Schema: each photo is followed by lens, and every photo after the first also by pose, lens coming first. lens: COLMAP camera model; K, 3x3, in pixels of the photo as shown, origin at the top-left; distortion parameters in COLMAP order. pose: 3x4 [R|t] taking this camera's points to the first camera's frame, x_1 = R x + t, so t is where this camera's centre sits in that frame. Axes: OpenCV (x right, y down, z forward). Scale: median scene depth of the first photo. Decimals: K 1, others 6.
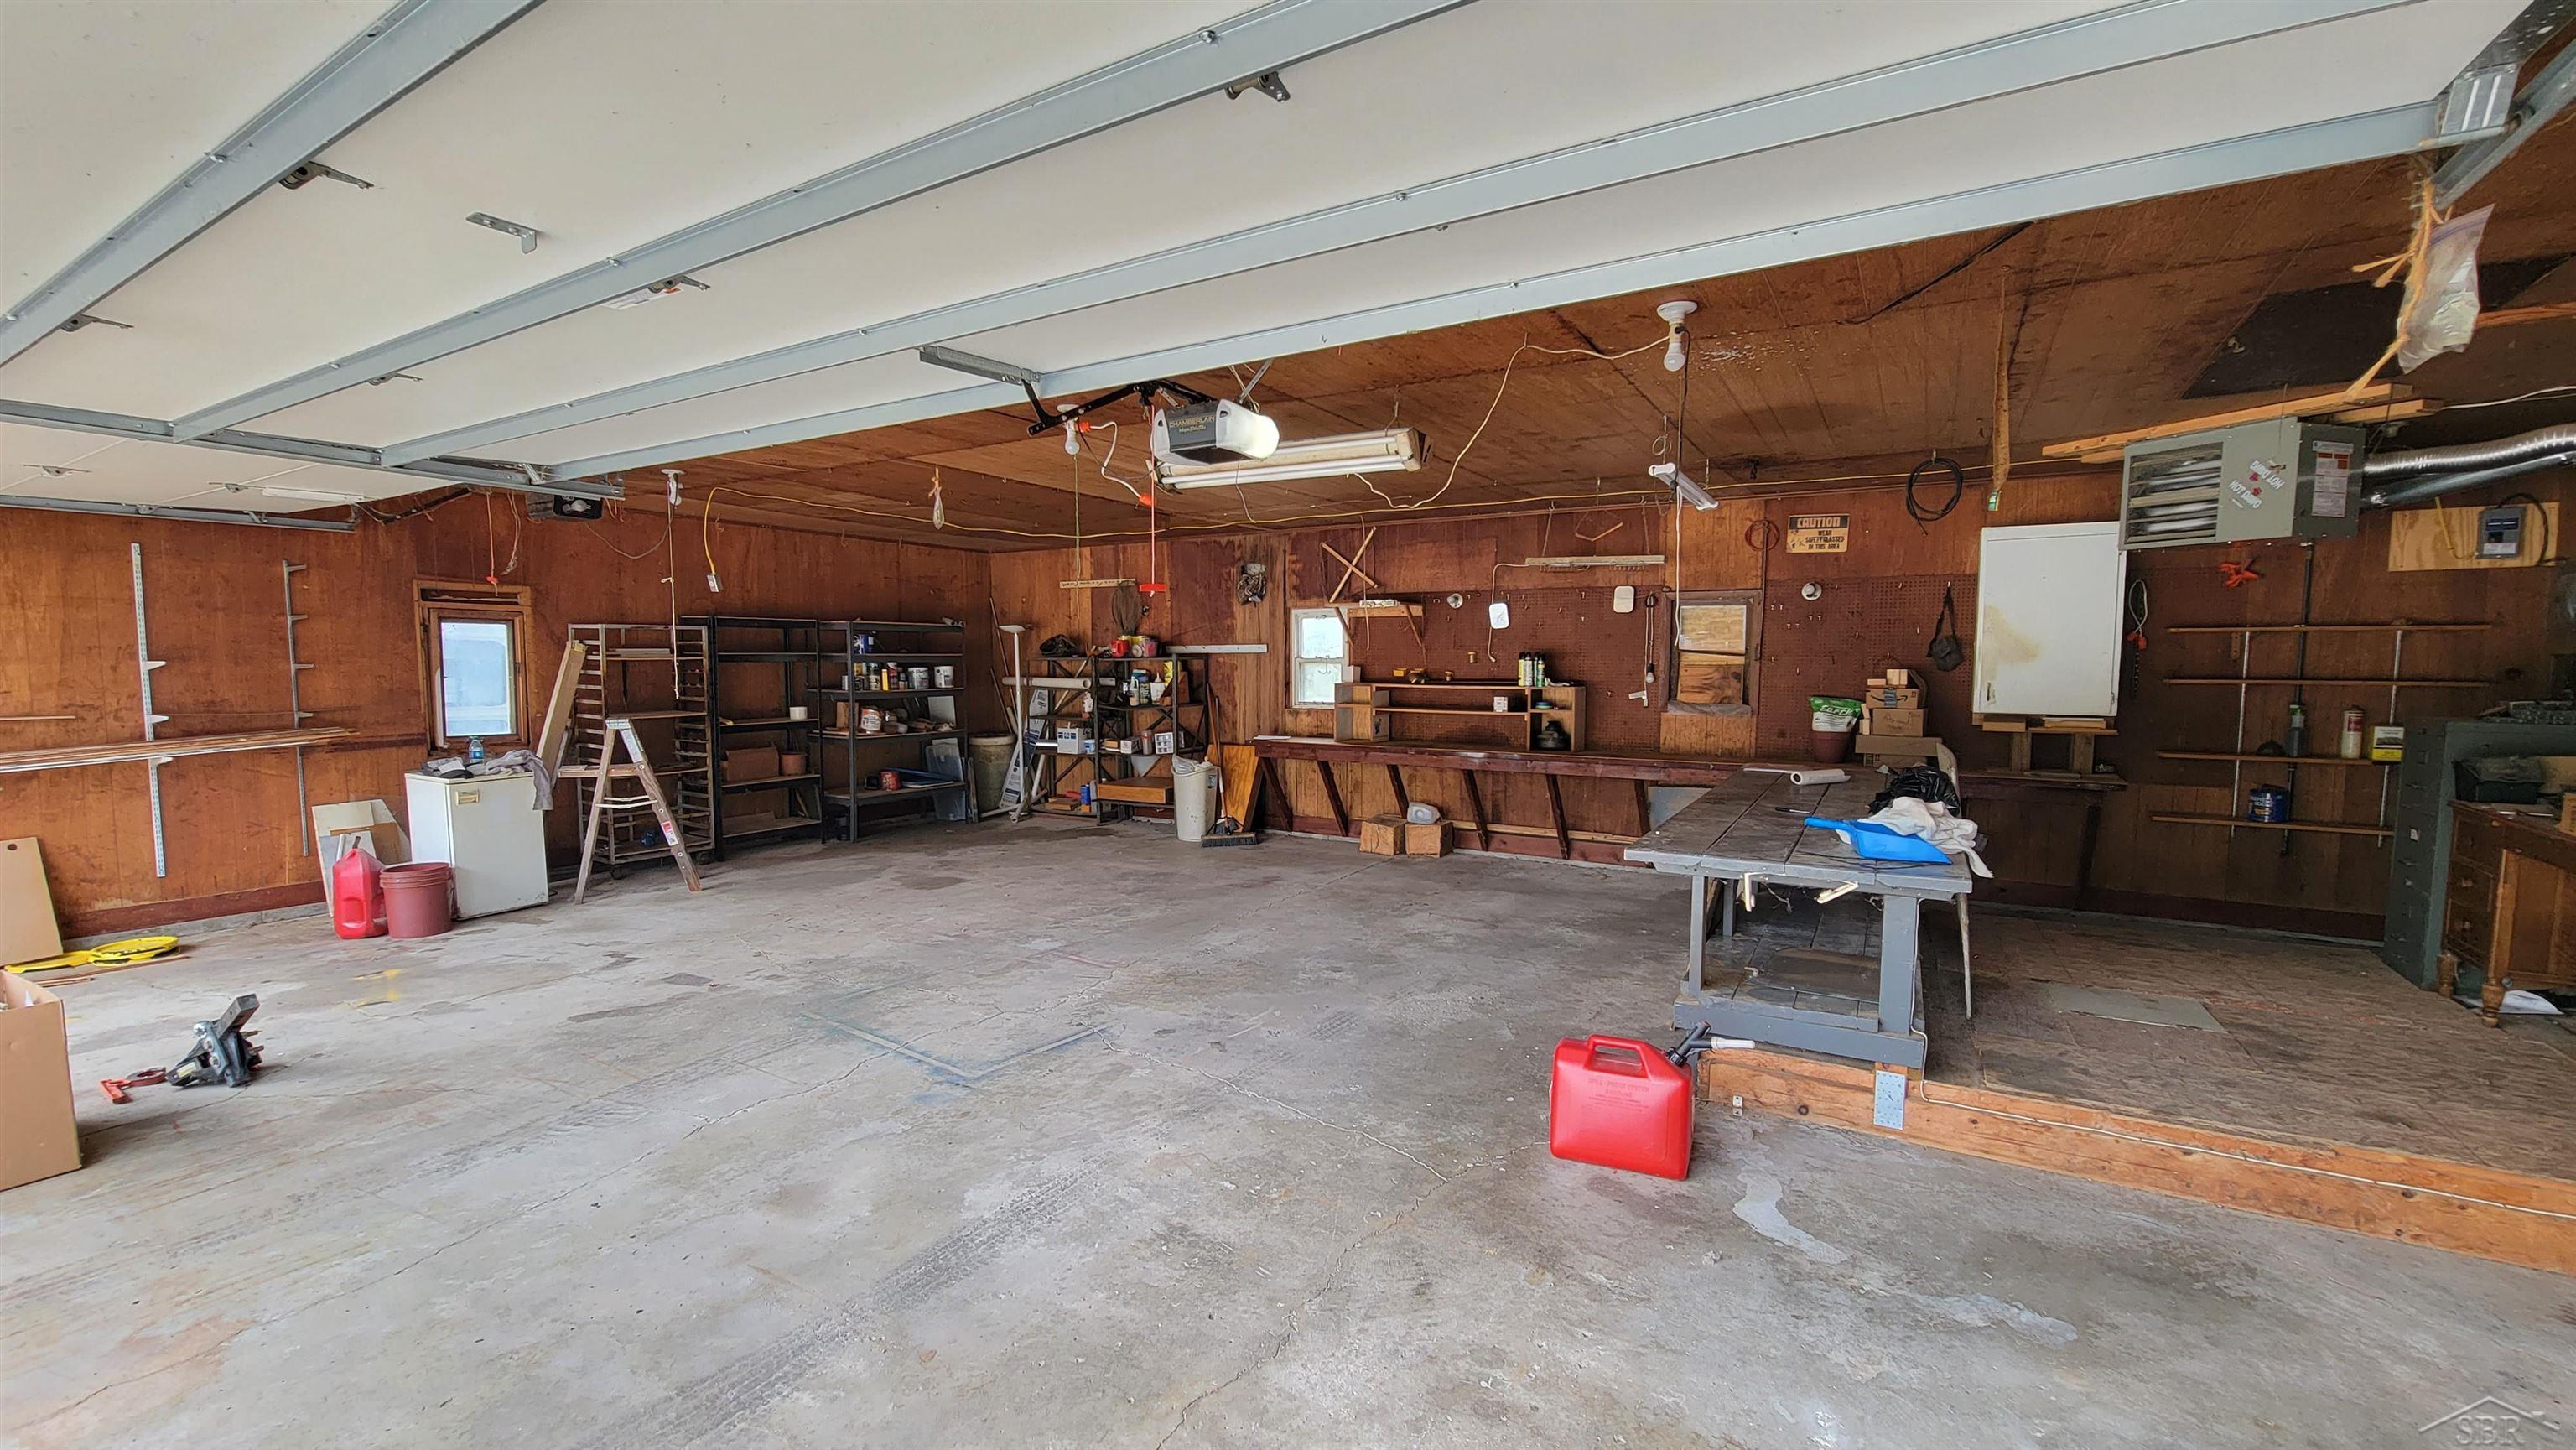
lens RADIAL K [[1053.3, 0, 1281.8], [0, 1053.3, 728.9], [0, 0, 1]] dist [-0.002728, -0.001246]
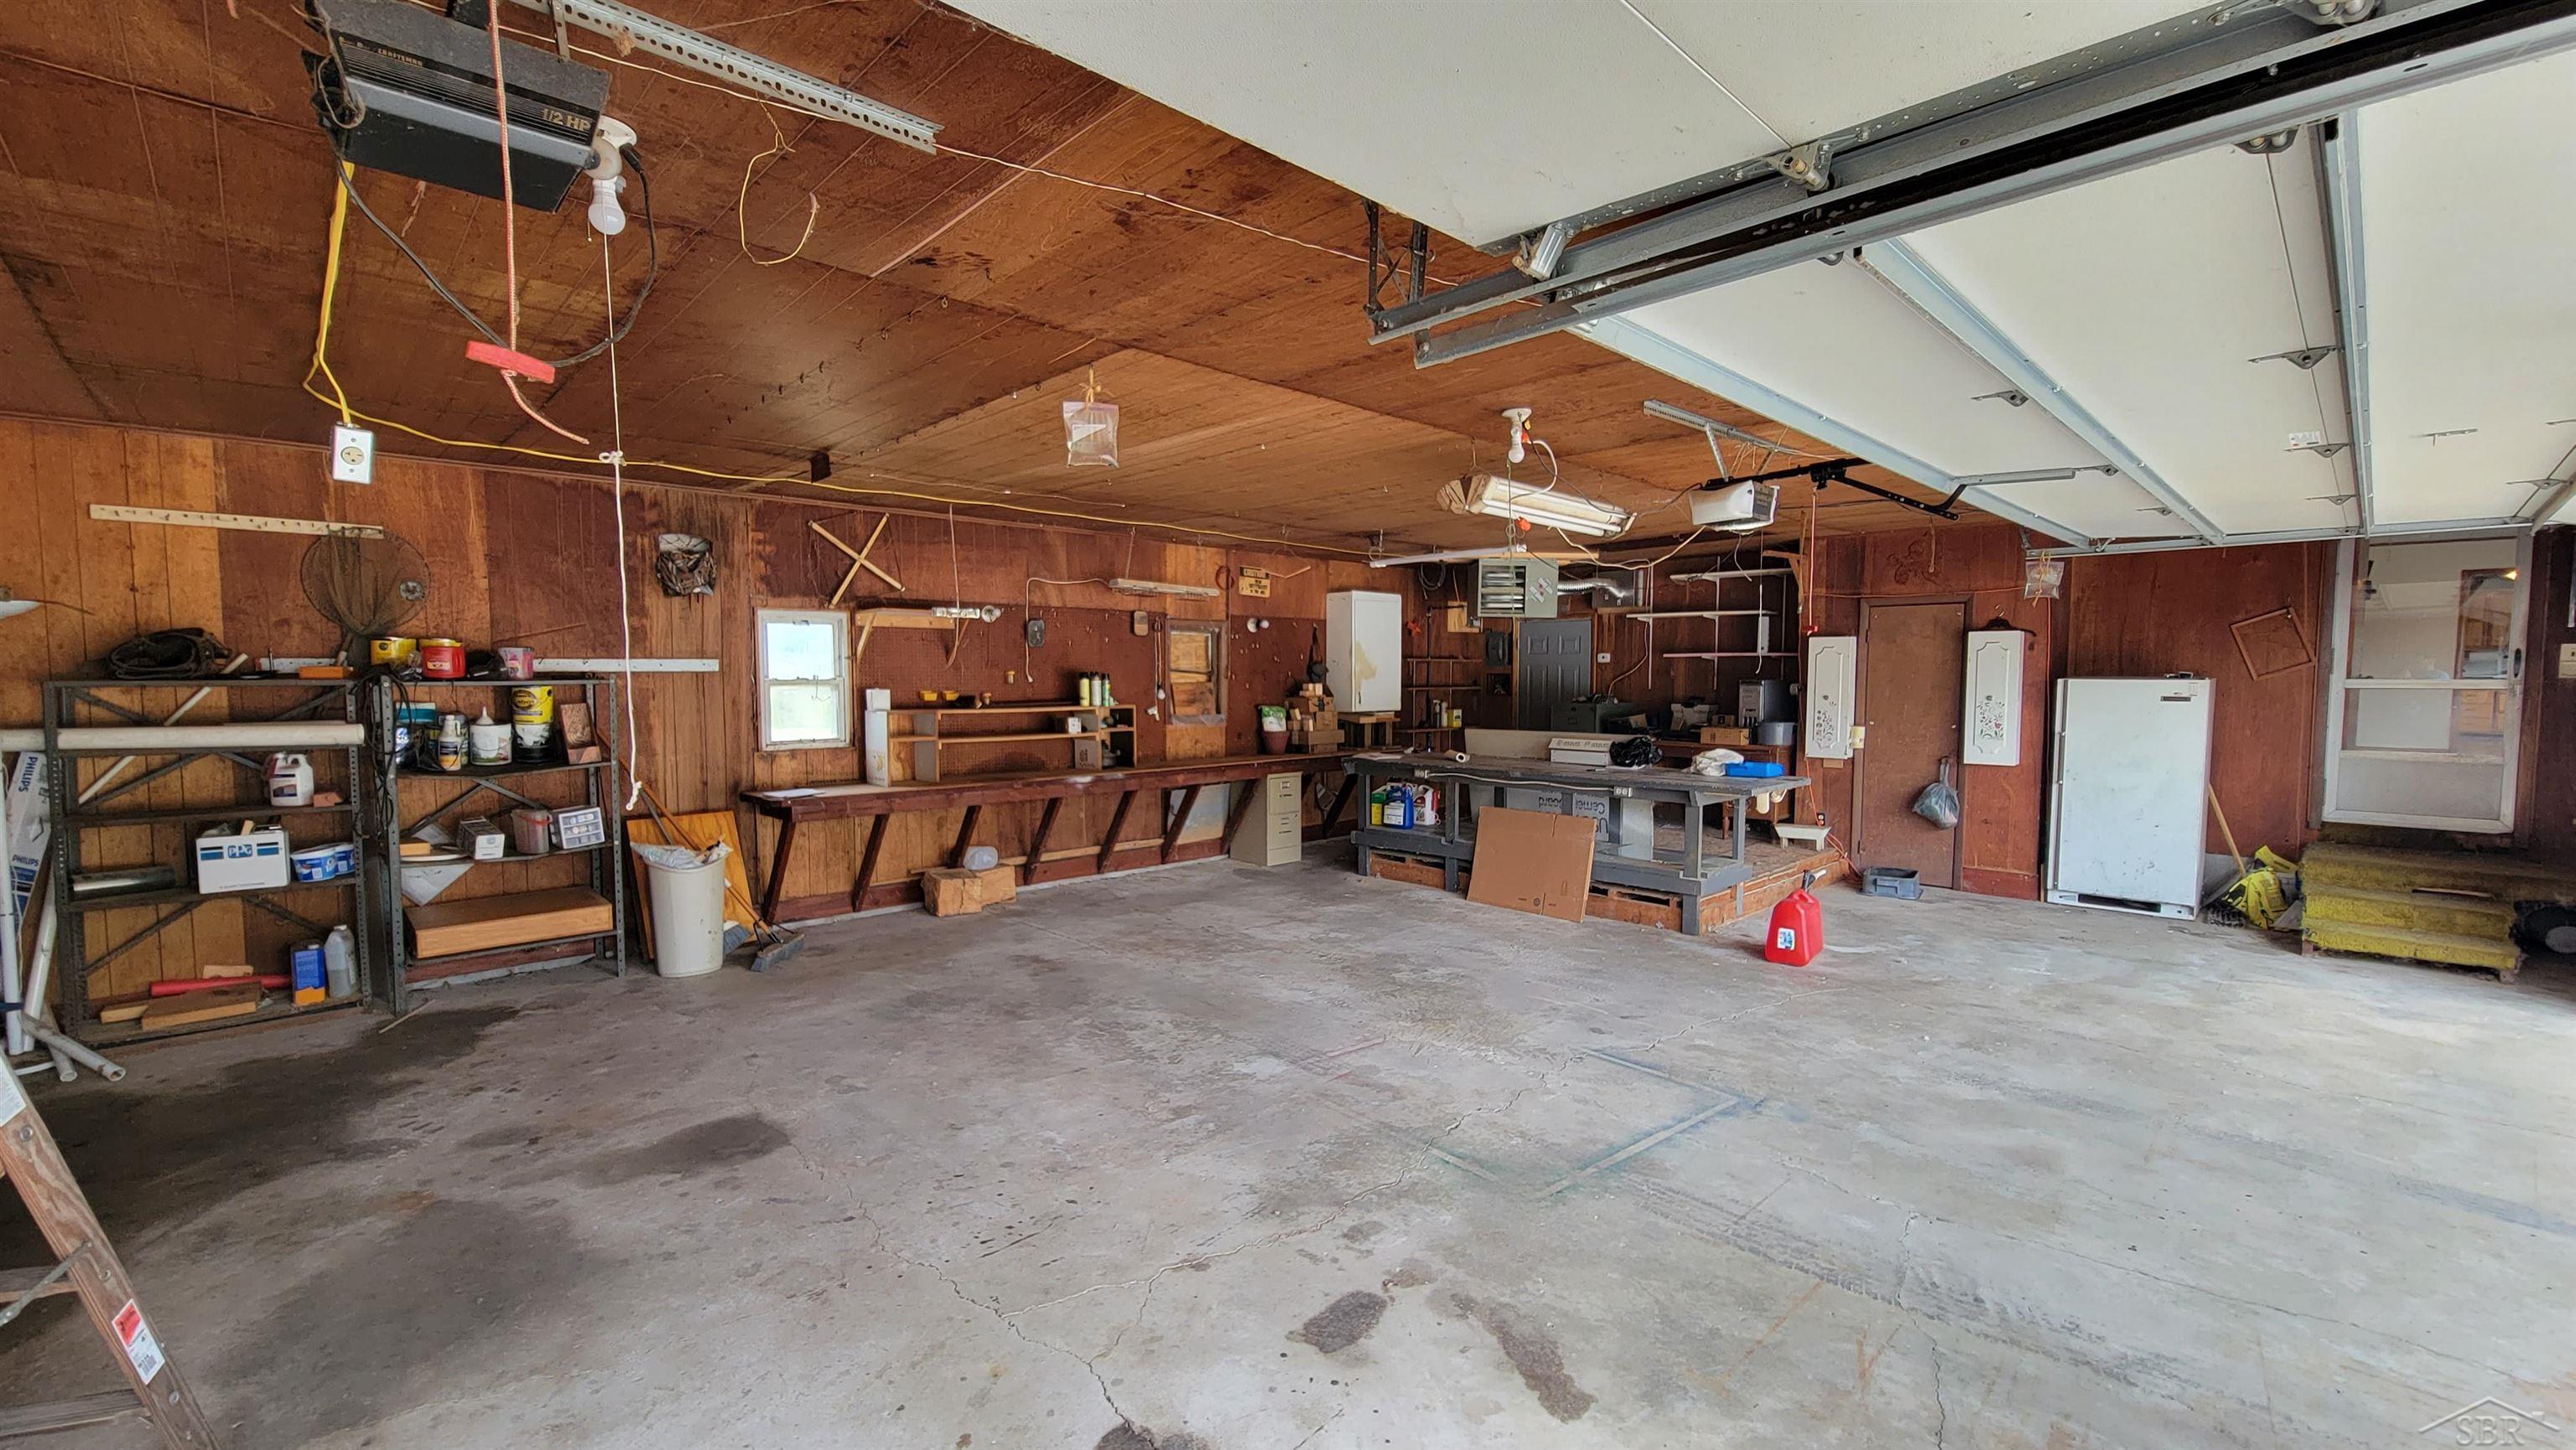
lens RADIAL K [[1053.3, 0, 1284.7], [0, 1053.3, 738.3], [0, 0, 1]] dist [-0.002728, -0.001246]
pose [[0.254404, -0.061571, 0.965136, -1.003534], [0.064303, 0.996840, 0.046644, -0.066272], [-0.964958, 0.050195, 0.257559, 0.843716]]
